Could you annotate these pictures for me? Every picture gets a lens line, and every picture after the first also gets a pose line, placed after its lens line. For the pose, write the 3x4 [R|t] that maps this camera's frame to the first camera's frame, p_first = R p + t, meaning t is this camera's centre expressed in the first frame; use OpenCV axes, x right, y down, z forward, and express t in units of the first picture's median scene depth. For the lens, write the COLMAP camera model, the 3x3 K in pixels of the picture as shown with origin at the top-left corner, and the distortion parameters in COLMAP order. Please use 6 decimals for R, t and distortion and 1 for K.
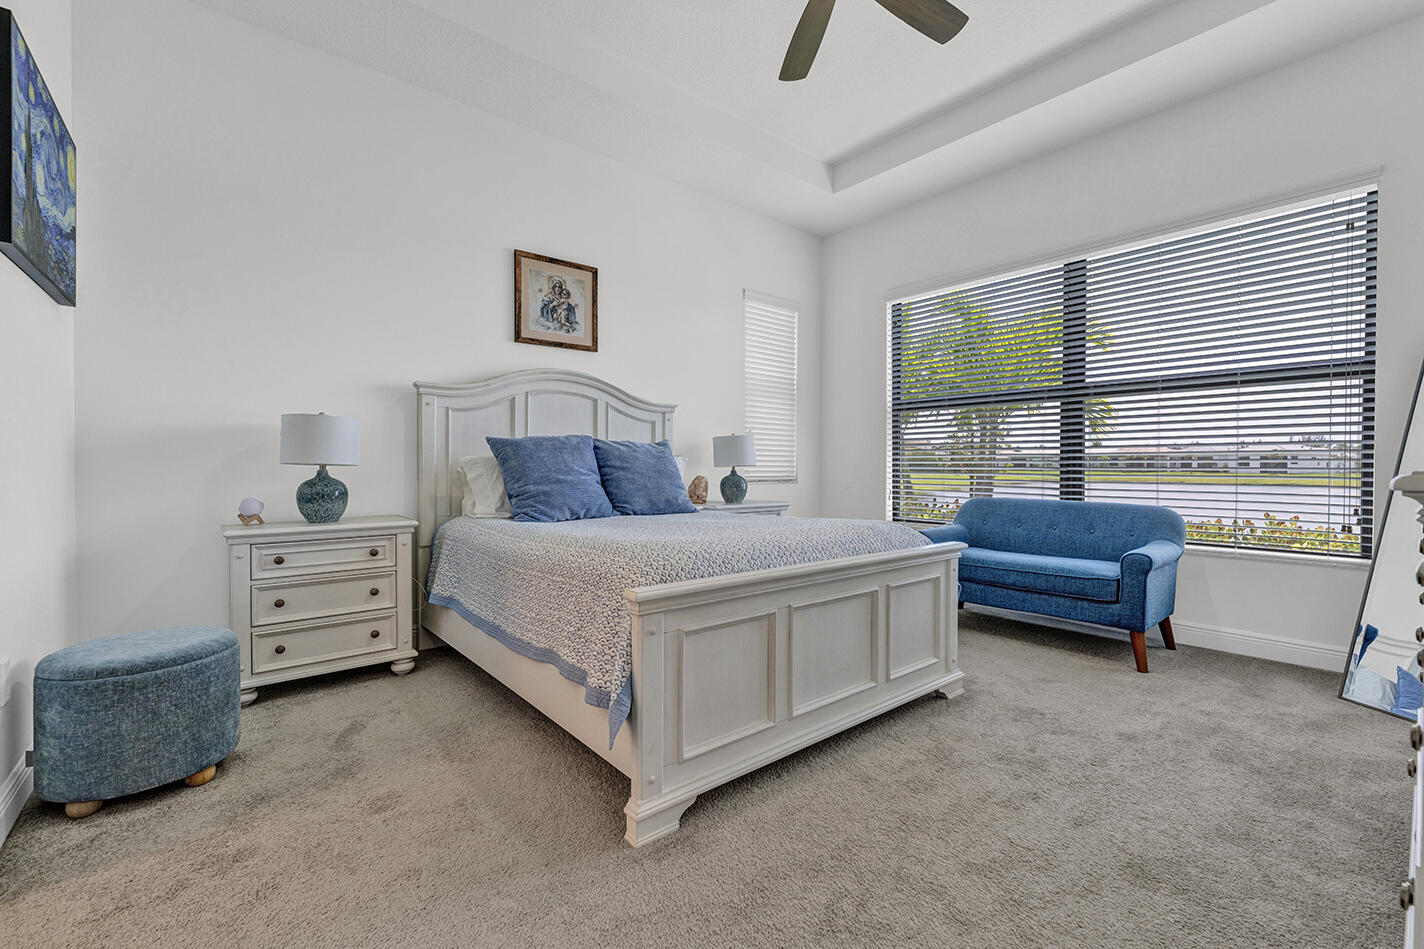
lens RADIAL K [[592.3, 0, 715.9], [0, 592.3, 468.4], [0, 0, 1]] dist [-0.001972, -0.000324]
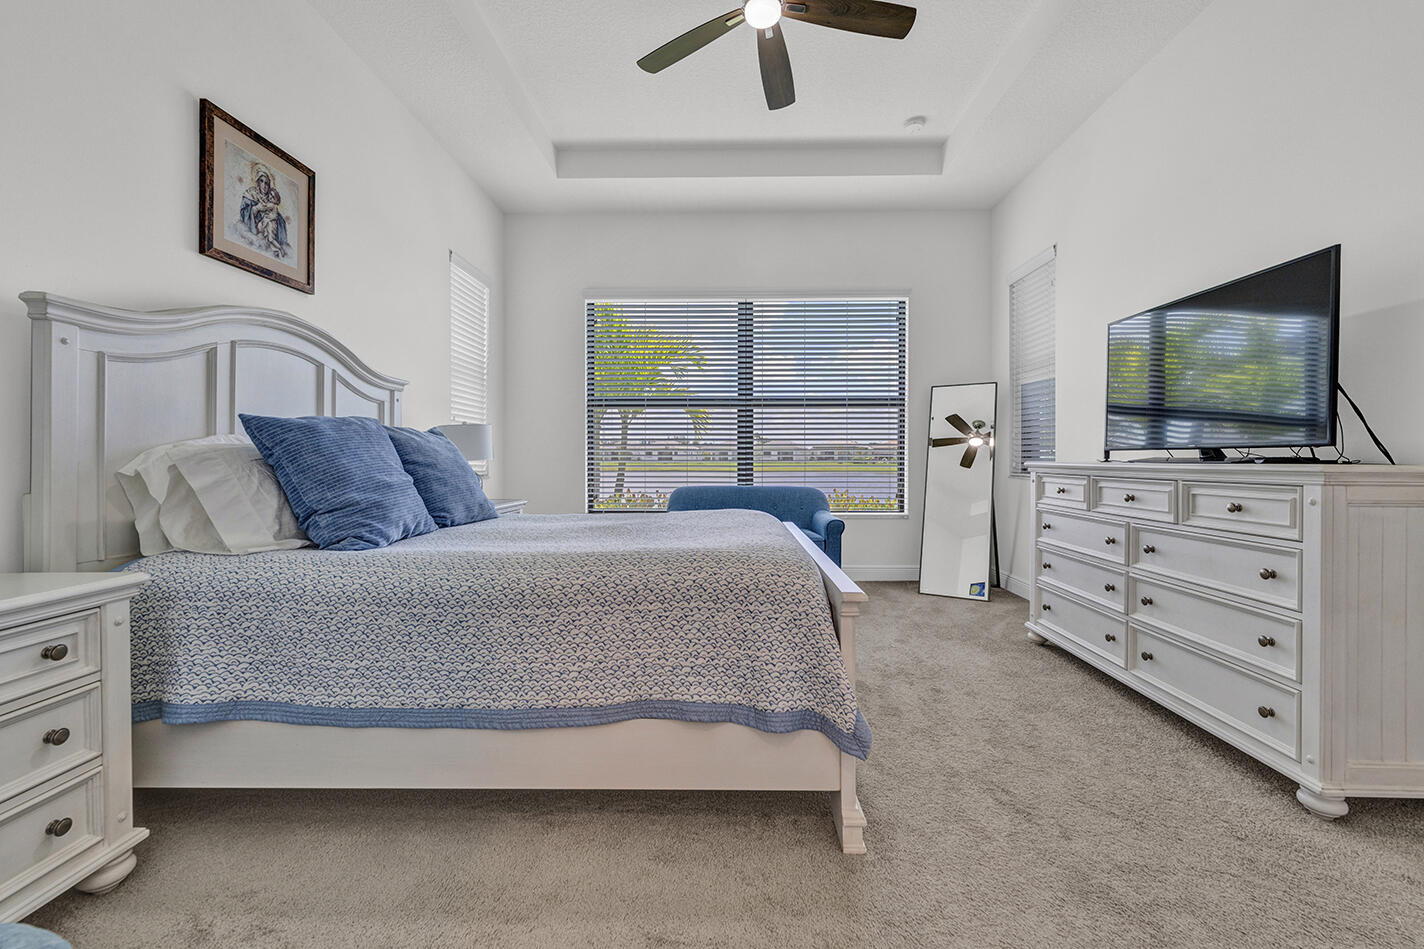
lens RADIAL K [[582.5, 0, 712.9], [0, 582.5, 454.2], [0, 0, 1]] dist [0.000015, -0.000139]
pose [[0.658656, 0.002701, 0.752439, -0.428897], [0.004099, 0.999966, -0.007177, -0.006342], [-0.752433, 0.007811, 0.658623, 0.227297]]
